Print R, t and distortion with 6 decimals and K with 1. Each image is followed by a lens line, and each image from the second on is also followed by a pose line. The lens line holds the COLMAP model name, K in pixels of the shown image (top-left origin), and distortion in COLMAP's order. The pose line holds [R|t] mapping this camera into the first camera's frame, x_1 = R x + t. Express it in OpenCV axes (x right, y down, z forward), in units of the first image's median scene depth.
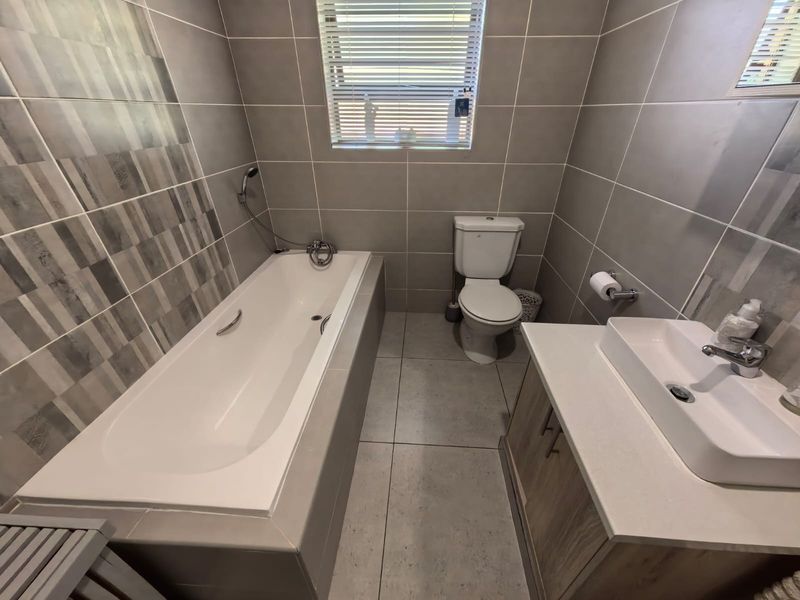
lens RADIAL K [[308.5, 0, 403.7], [0, 308.5, 292.0], [0, 0, 1]] dist [0.000109, 0.002712]
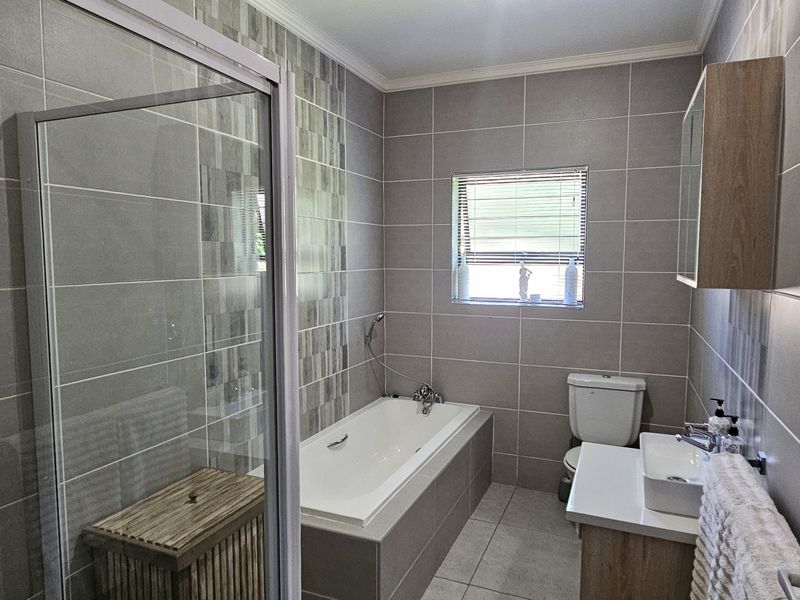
lens RADIAL K [[540.3, 0, 400.8], [0, 540.3, 299.7], [0, 0, 1]] dist [0.006960, 0.000145]
pose [[0.944728, 0.026866, -0.326753, 0.309959], [-0.167558, 0.896211, -0.410766, 0.460567], [0.281804, 0.442813, 0.851178, -0.932824]]
